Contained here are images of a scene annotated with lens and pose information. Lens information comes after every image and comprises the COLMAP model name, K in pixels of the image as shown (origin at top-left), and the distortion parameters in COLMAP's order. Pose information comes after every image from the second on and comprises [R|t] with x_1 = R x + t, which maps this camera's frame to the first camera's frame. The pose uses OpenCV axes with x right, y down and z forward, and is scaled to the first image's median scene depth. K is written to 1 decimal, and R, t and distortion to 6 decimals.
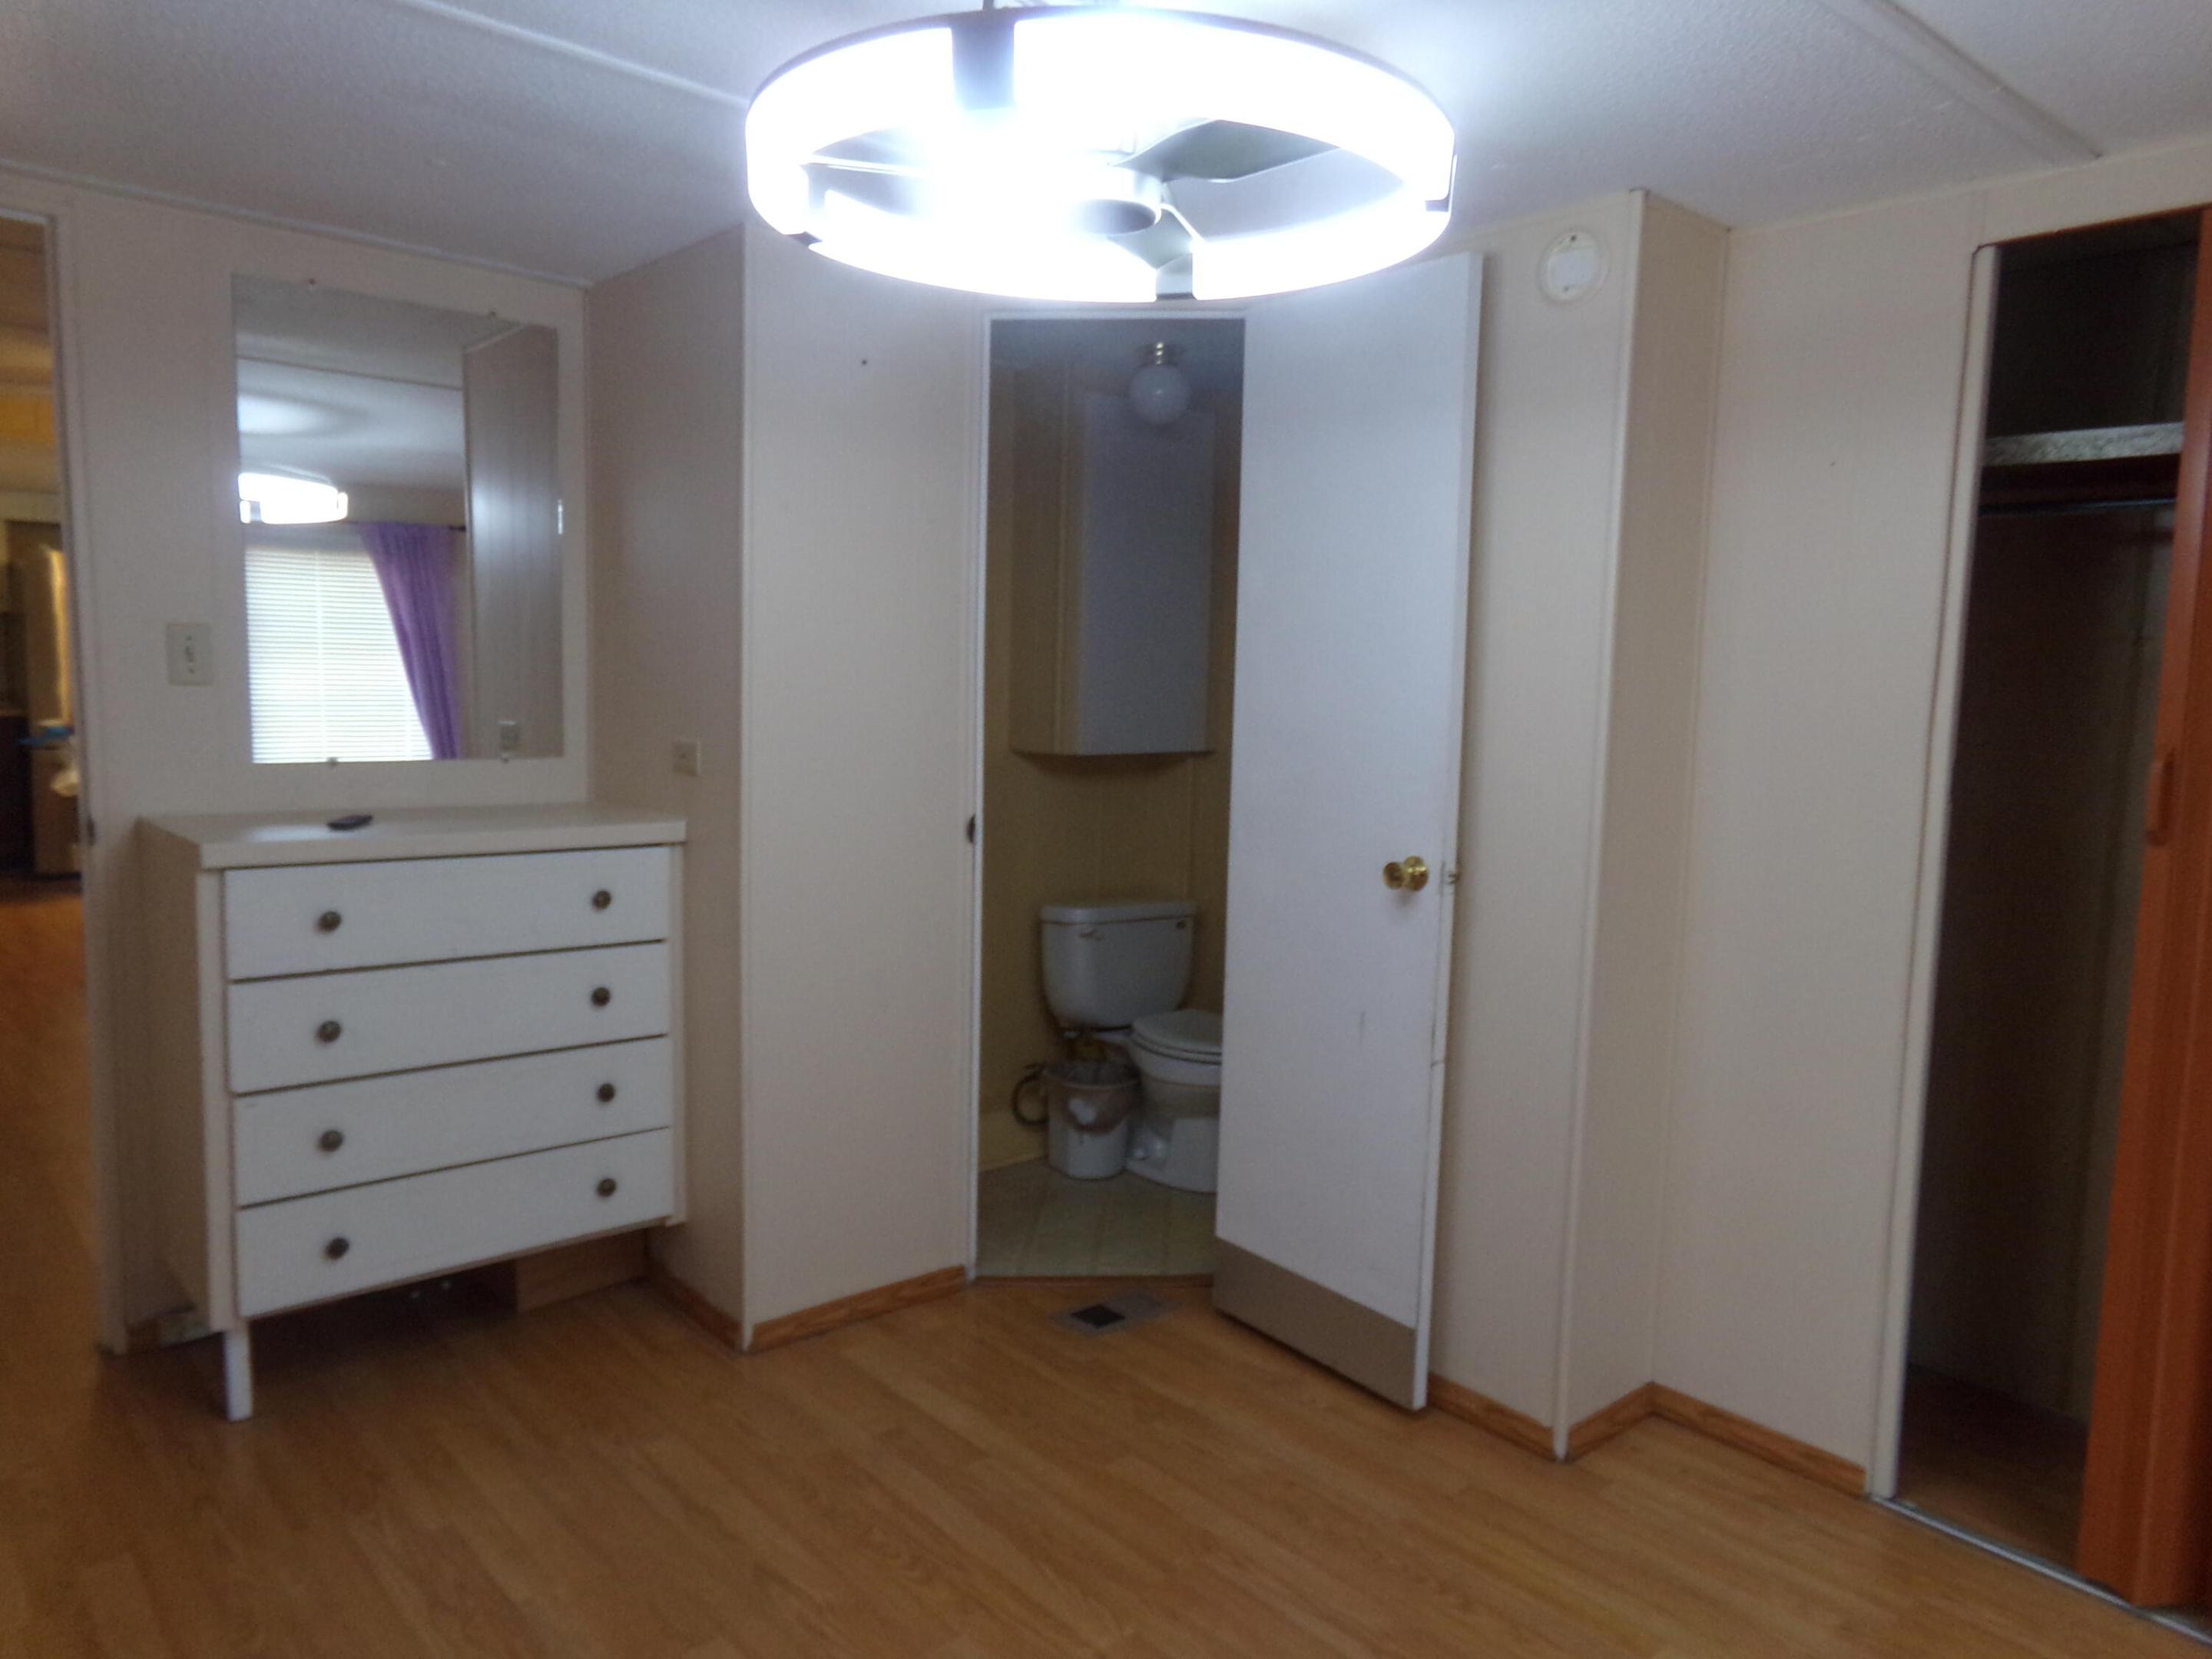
lens RADIAL K [[1486.3, 0, 1103.7], [0, 1486.3, 831.9], [0, 0, 1]] dist [-0.003468, 0.000515]
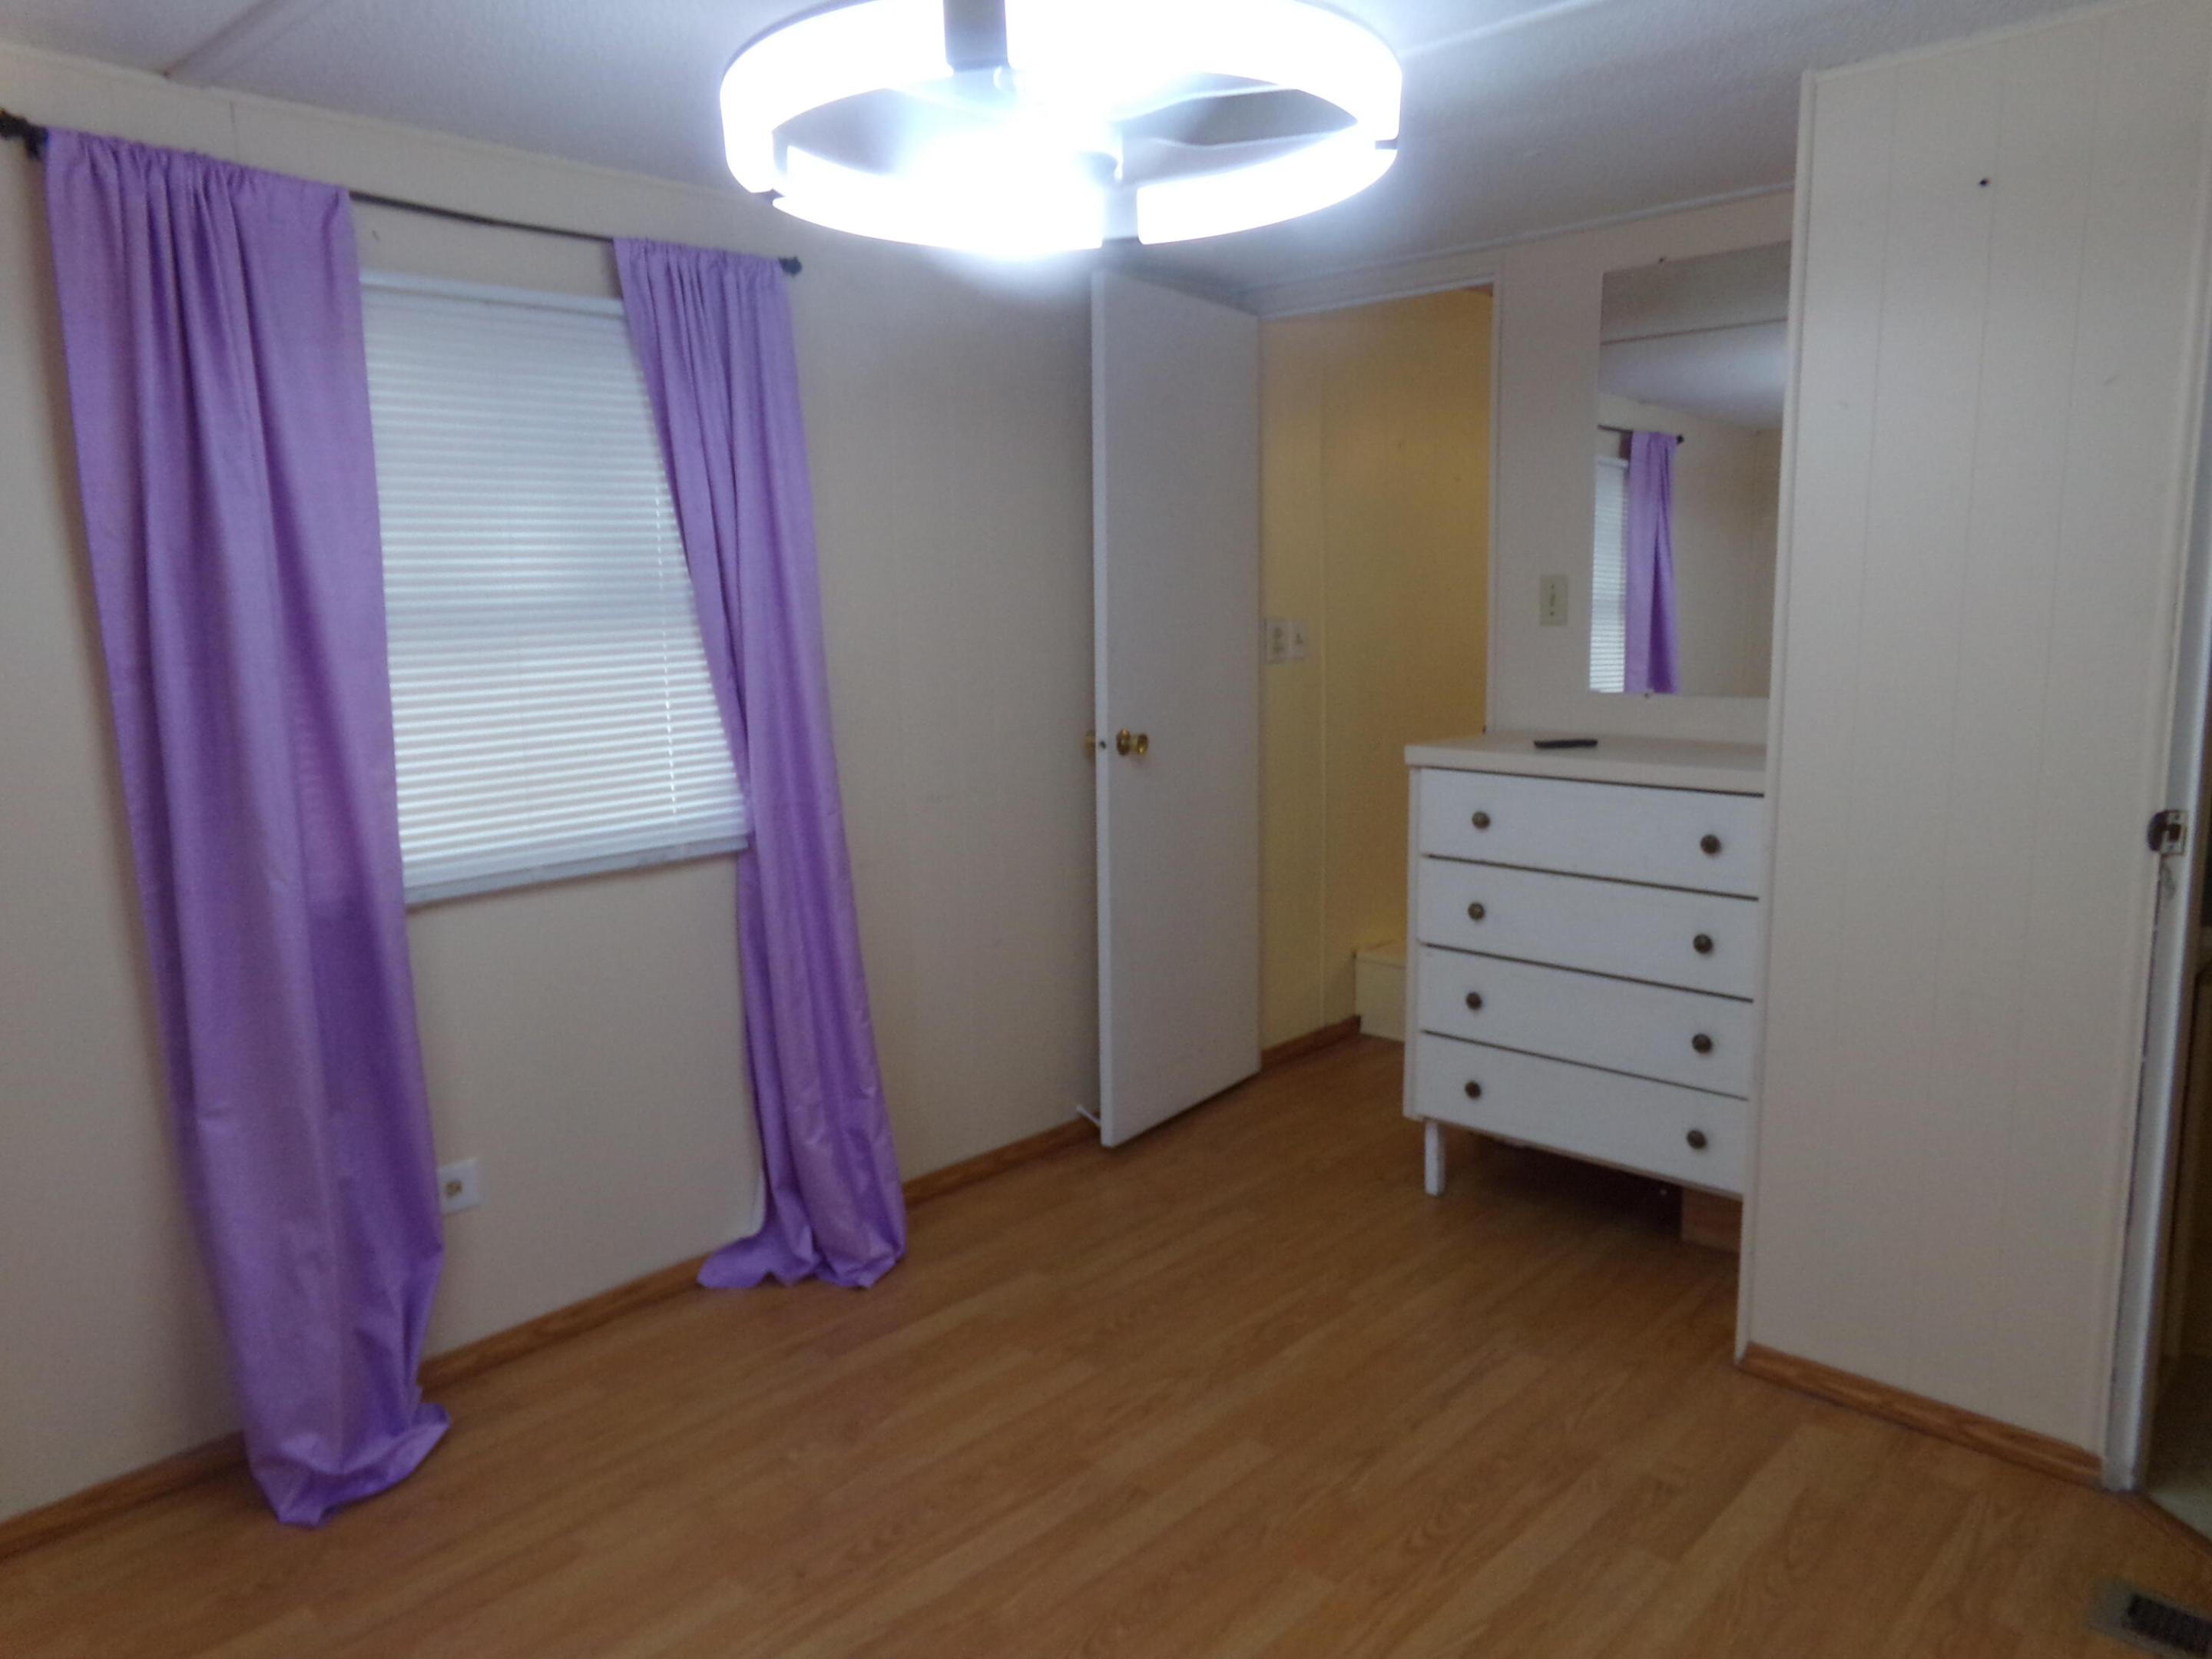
lens RADIAL K [[1486.3, 0, 1103.6], [0, 1486.3, 829.0], [0, 0, 1]] dist [-0.003468, 0.000515]
pose [[0.087597, 0.122313, -0.988618, 0.579080], [-0.089340, 0.989399, 0.114494, -0.039434], [0.992142, 0.078294, 0.097595, 0.511771]]
